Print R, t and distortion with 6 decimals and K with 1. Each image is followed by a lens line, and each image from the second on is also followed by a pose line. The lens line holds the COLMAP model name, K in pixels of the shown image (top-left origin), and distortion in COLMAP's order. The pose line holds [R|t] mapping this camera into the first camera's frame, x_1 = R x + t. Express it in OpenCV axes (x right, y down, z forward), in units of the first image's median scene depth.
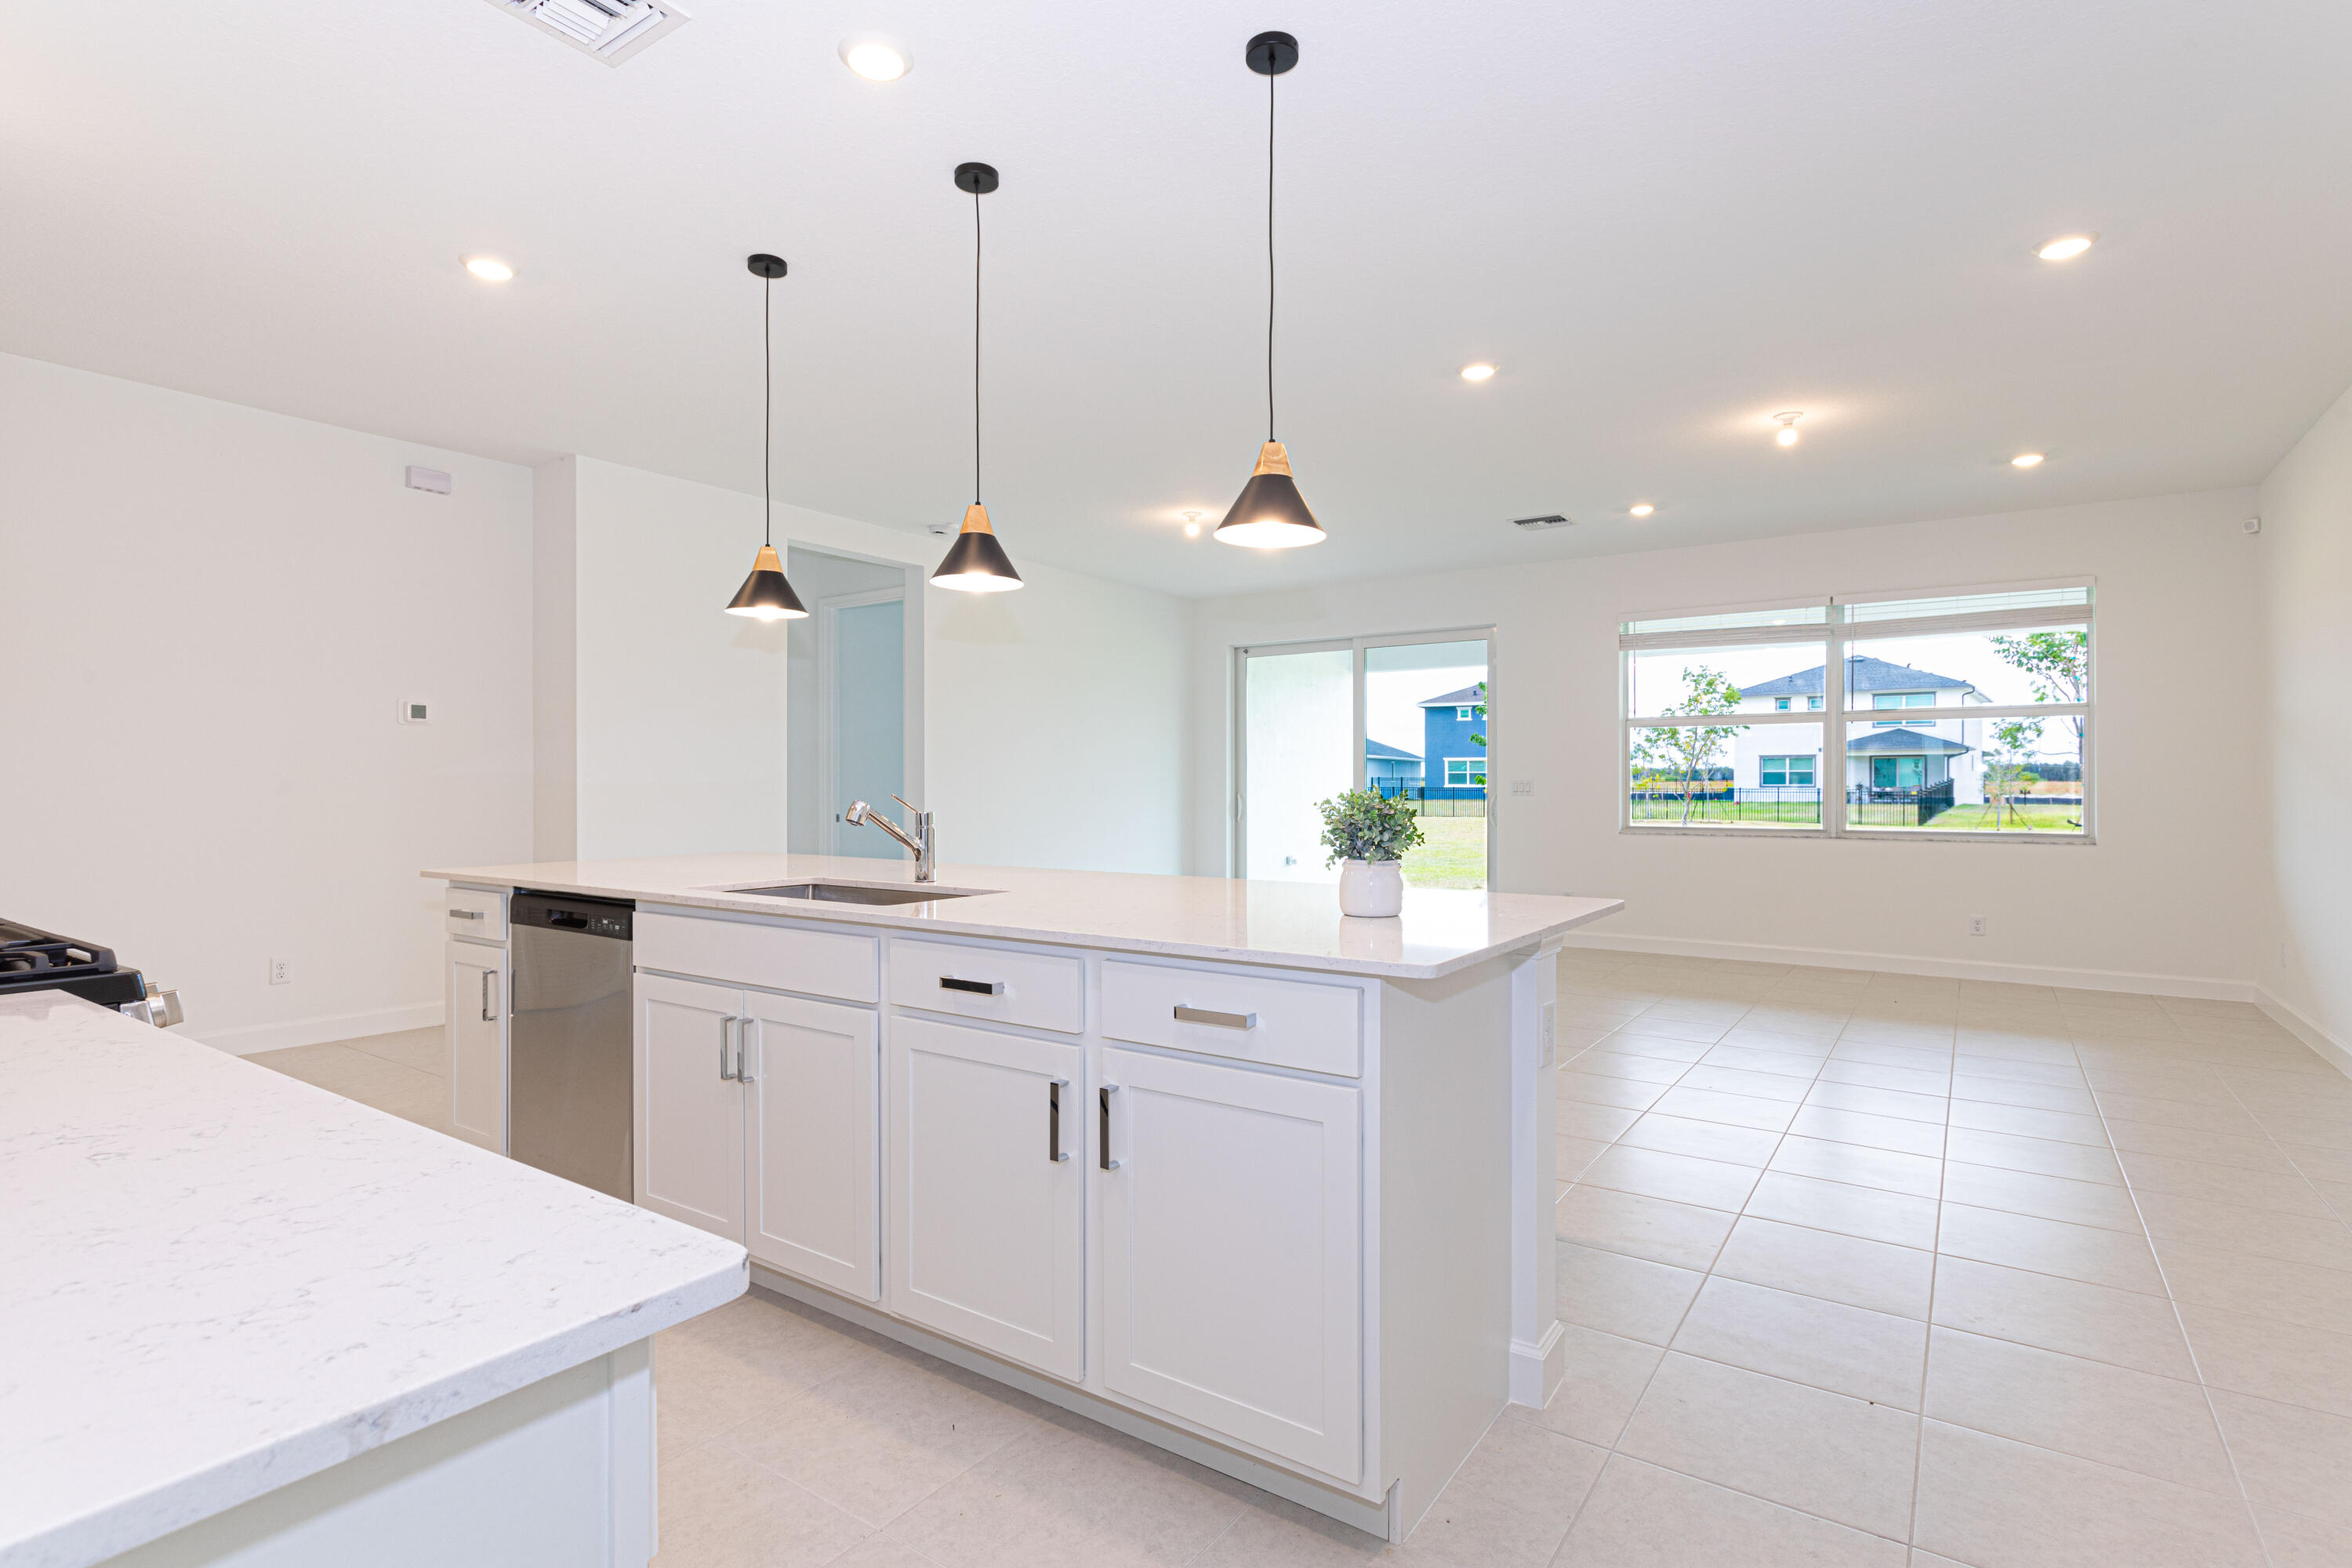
lens RADIAL K [[1178.1, 0, 1179.7], [0, 1178.1, 772.8], [0, 0, 1]] dist [0.002077, 0.000282]
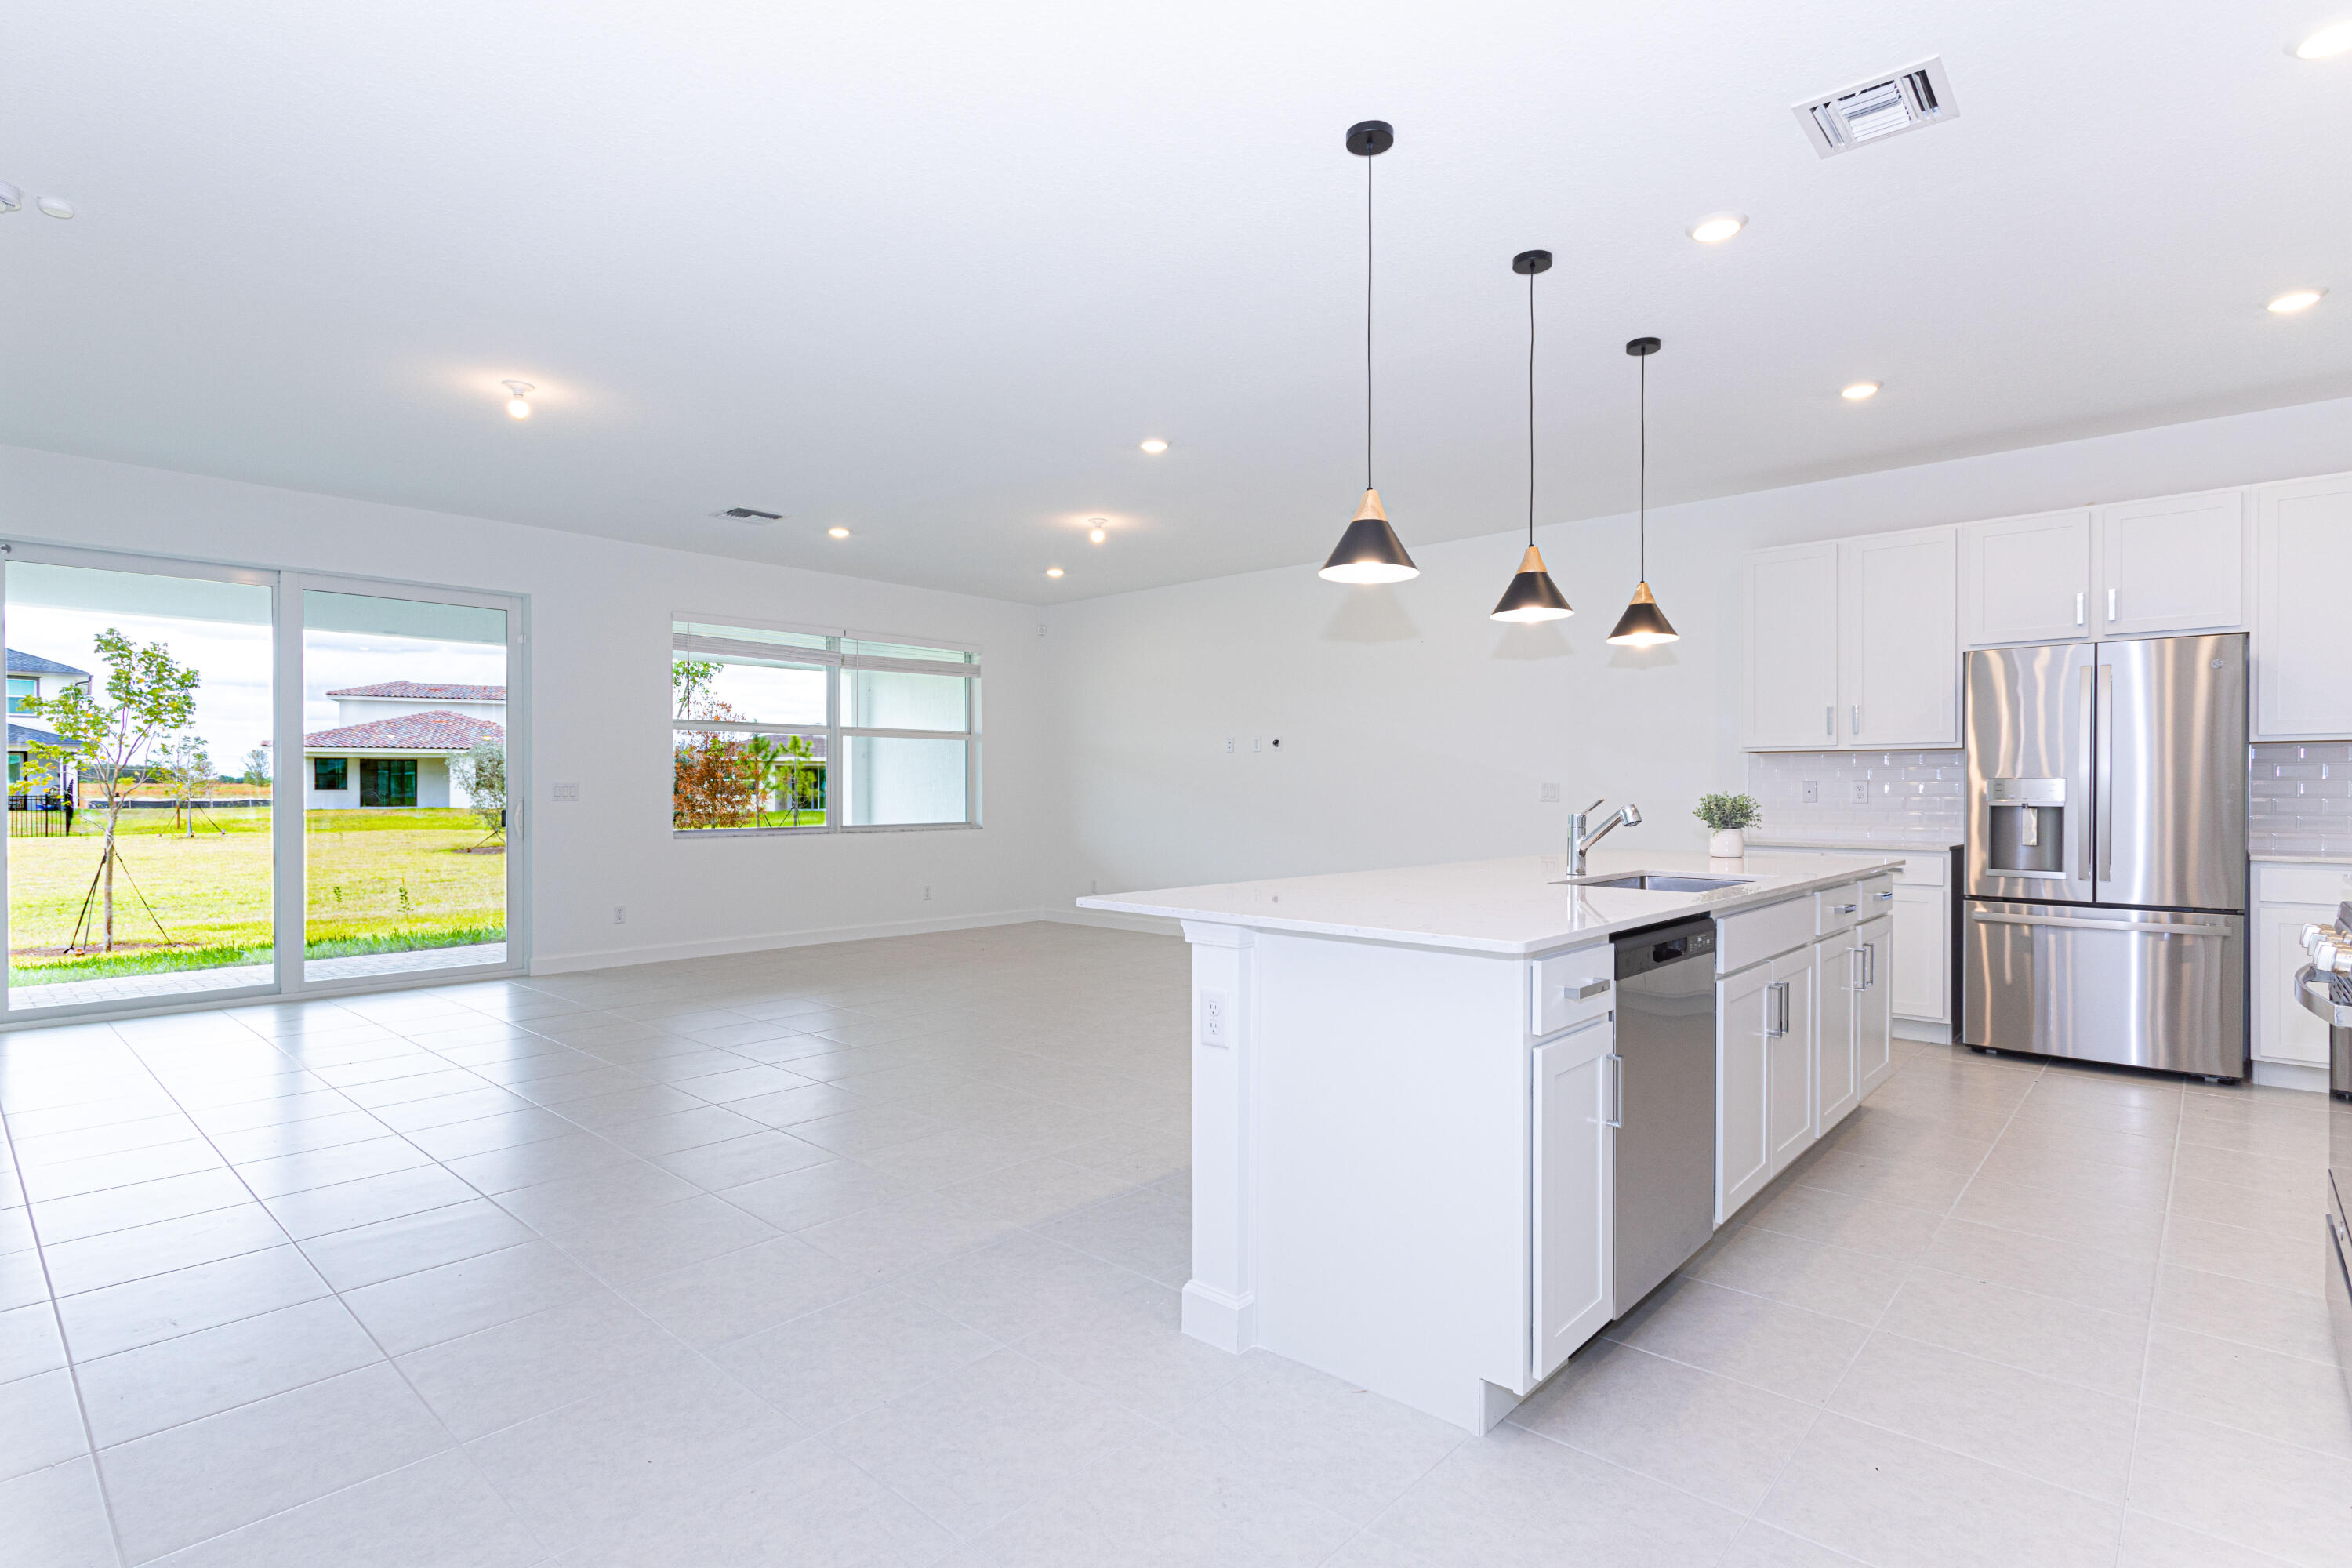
lens RADIAL K [[1142.1, 0, 1193.2], [0, 1142.1, 797.9], [0, 0, 1]] dist [0.000339, 0.000618]
pose [[0.131357, -0.012539, 0.991256, -1.293239], [-0.007425, 0.999880, 0.013632, 0.005835], [-0.991307, -0.009151, 0.131248, 1.160819]]
